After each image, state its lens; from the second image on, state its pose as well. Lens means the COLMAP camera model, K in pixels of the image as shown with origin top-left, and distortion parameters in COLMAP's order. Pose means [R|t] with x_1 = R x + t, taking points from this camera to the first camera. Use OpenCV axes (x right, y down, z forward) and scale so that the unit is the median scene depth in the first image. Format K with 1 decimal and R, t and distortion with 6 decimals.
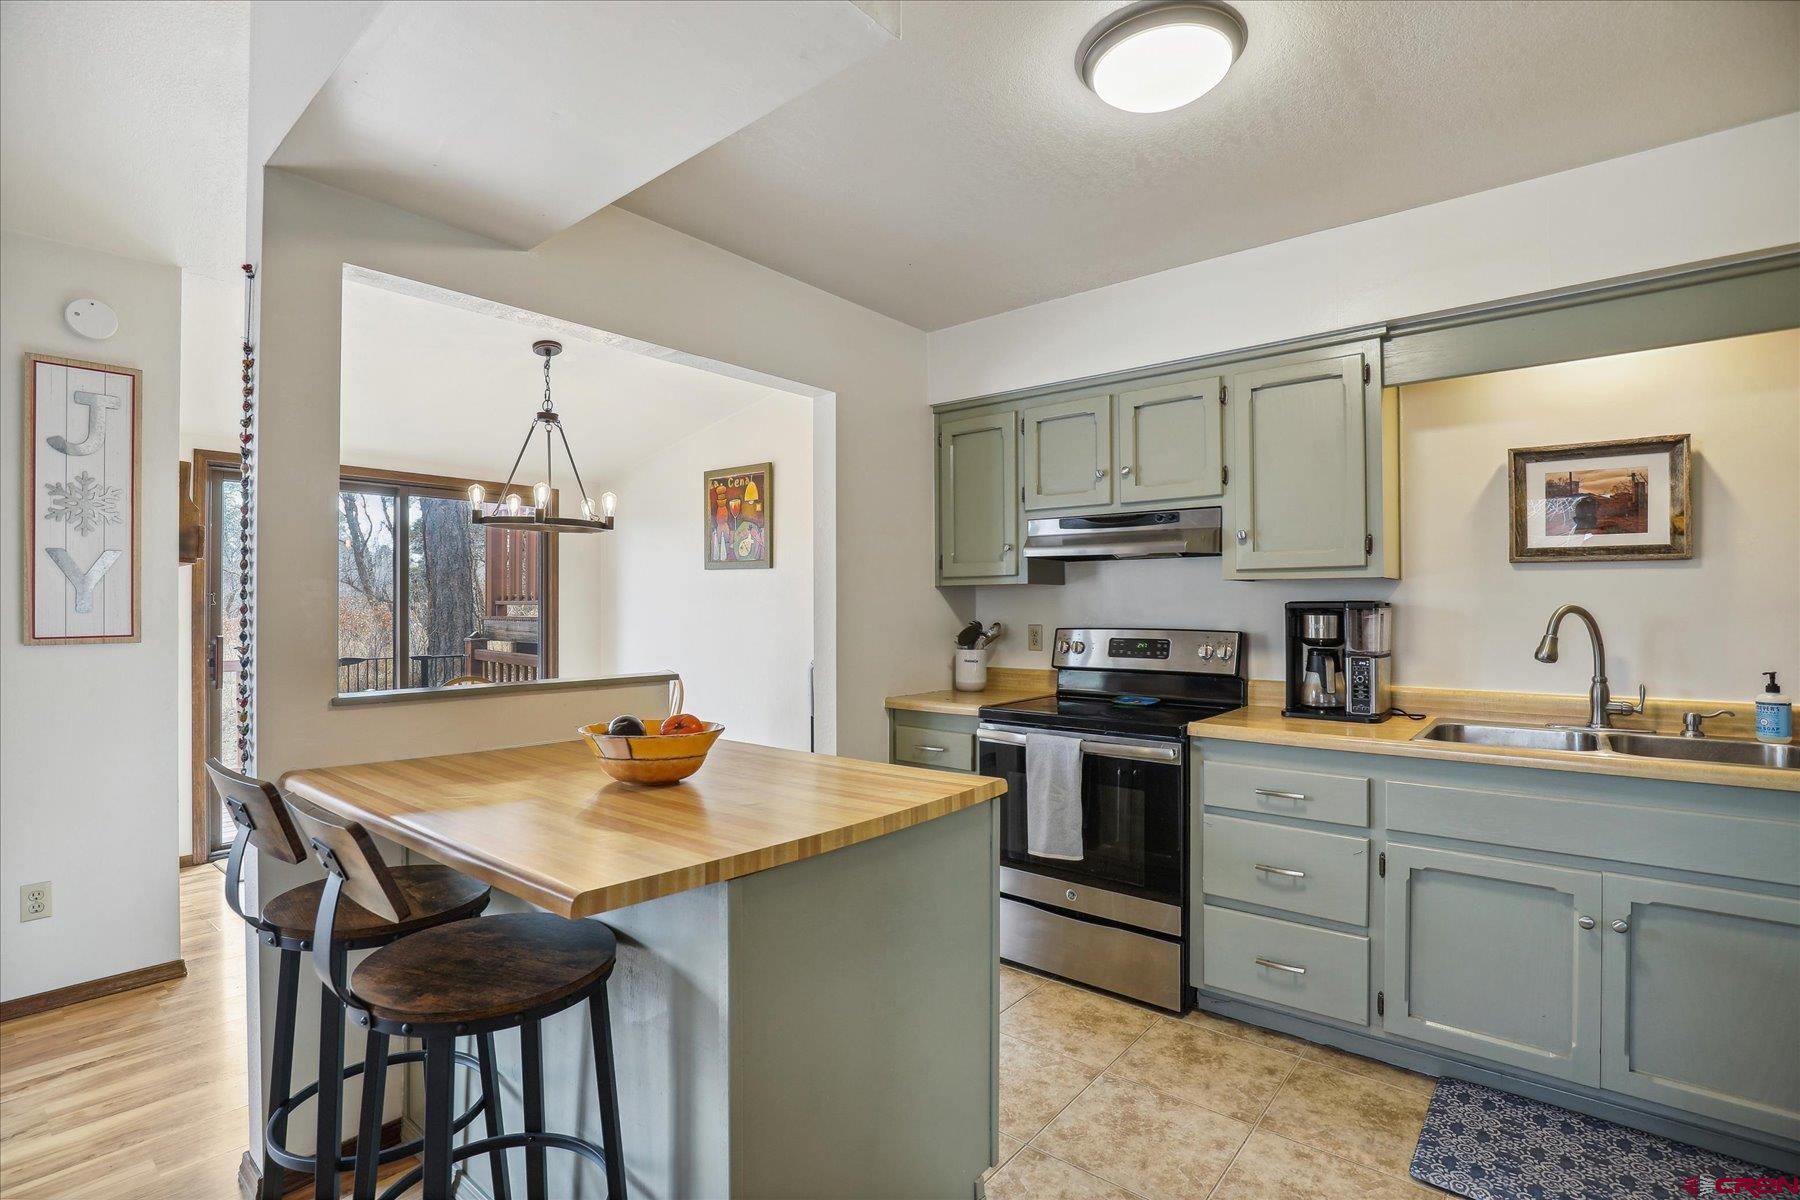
lens RADIAL K [[845.7, 0, 891.9], [0, 845.7, 605.0], [0, 0, 1]] dist [-0.024406, 0.000556]
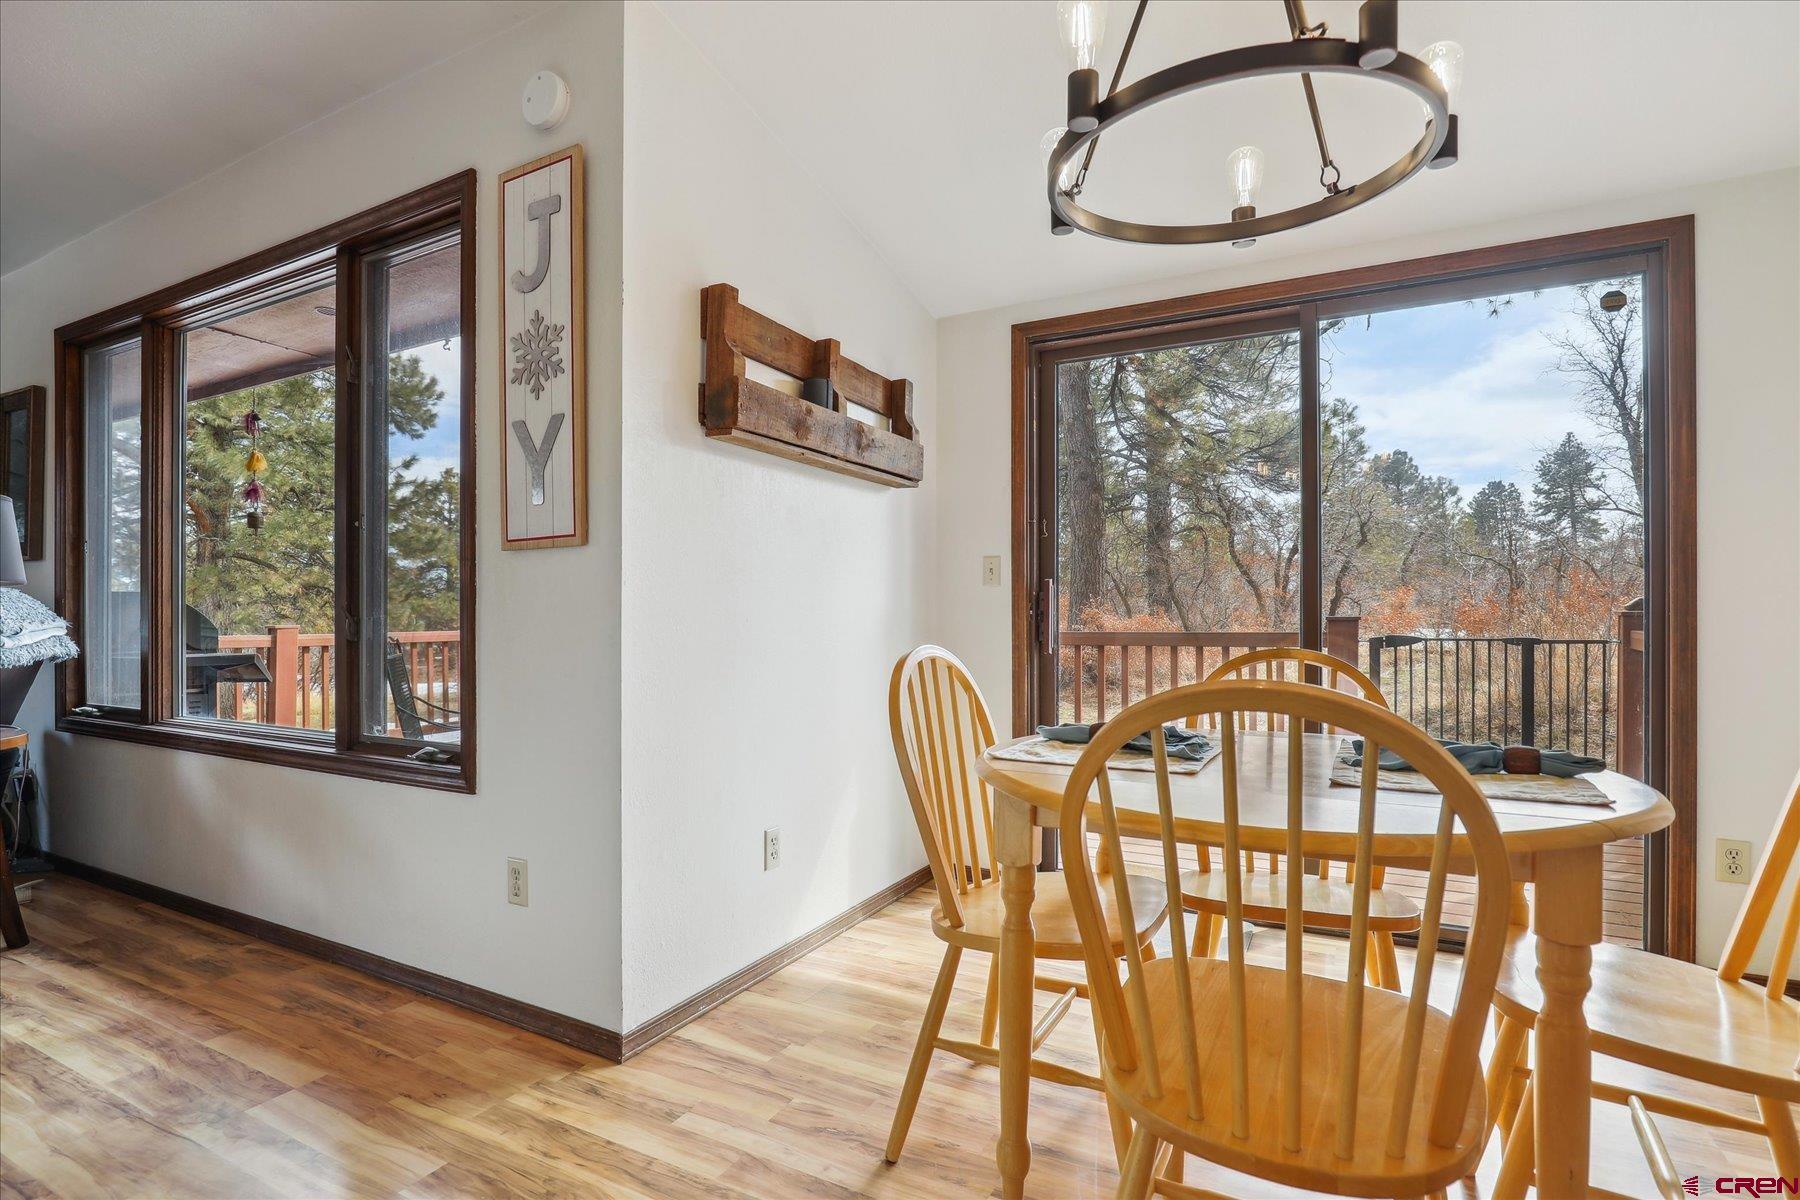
lens RADIAL K [[852.6, 0, 899.2], [0, 852.6, 617.8], [0, 0, 1]] dist [-0.000187, 0.000108]
pose [[0.200781, 0.003411, -0.979630, -0.175328], [0.003117, 0.999987, 0.004121, 0.108446], [0.979631, -0.003881, 0.200768, 1.172658]]
